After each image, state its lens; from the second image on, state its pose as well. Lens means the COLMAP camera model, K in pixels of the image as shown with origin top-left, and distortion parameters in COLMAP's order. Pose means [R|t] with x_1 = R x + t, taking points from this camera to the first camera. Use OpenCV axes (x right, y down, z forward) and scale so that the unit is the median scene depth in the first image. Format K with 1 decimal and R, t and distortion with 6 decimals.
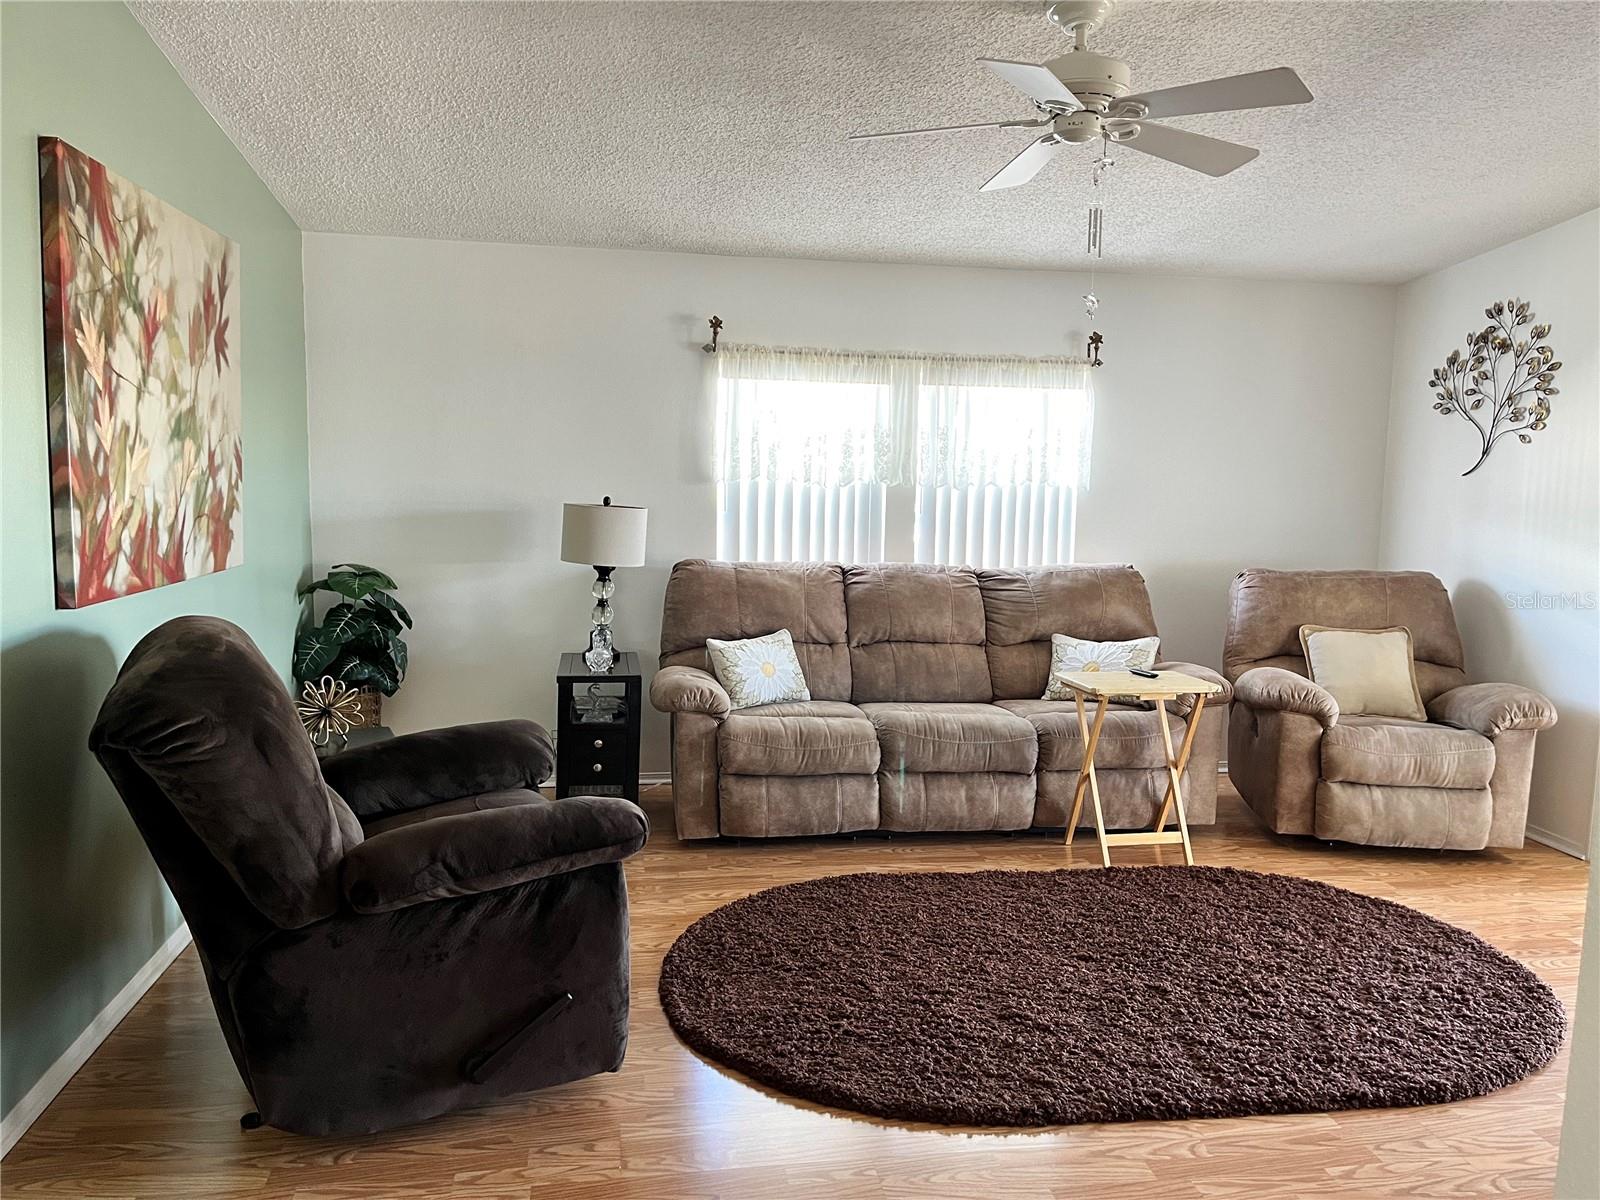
lens RADIAL K [[1207.0, 0, 797.4], [0, 1207.0, 602.4], [0, 0, 1]] dist [0.068484, -0.091266]
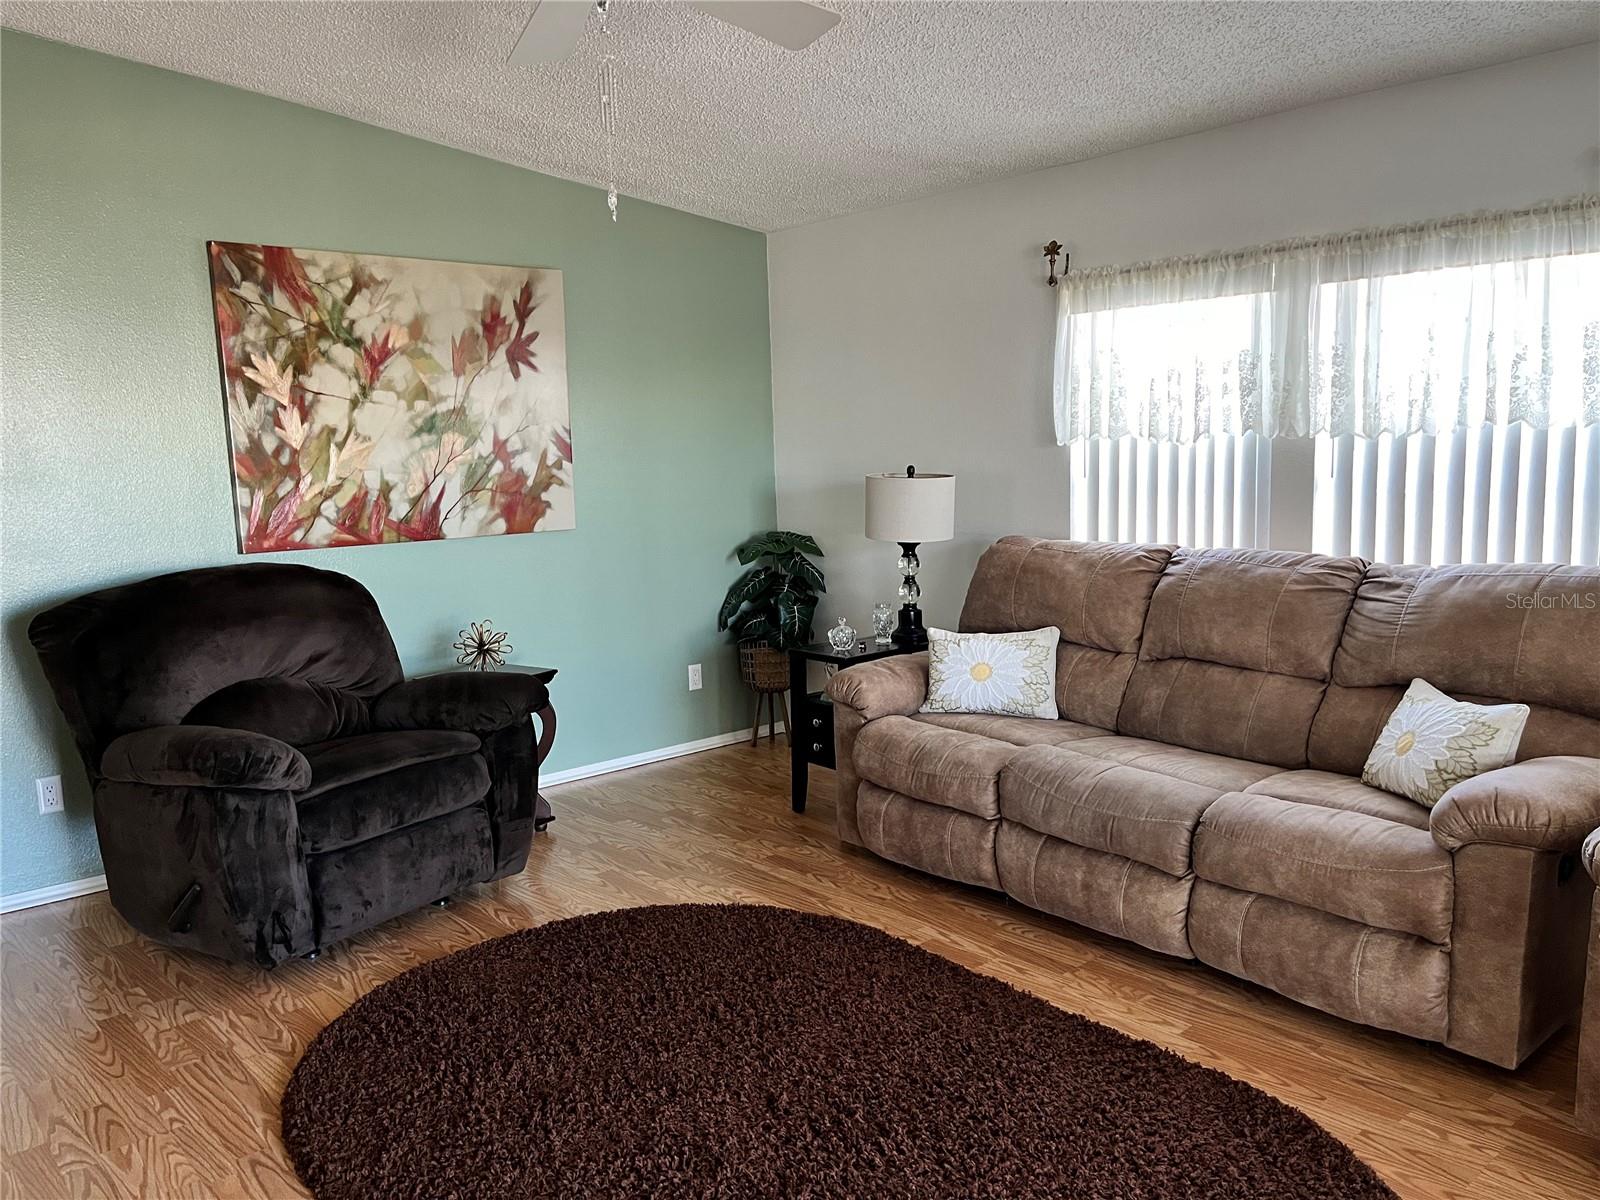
lens RADIAL K [[1207.0, 0, 797.4], [0, 1207.0, 602.4], [0, 0, 1]] dist [0.068484, -0.091266]
pose [[0.525692, 0.076060, -0.847268, 0.646132], [-0.051046, 0.997020, 0.057831, -0.035246], [0.849142, 0.012848, 0.528008, 0.485257]]
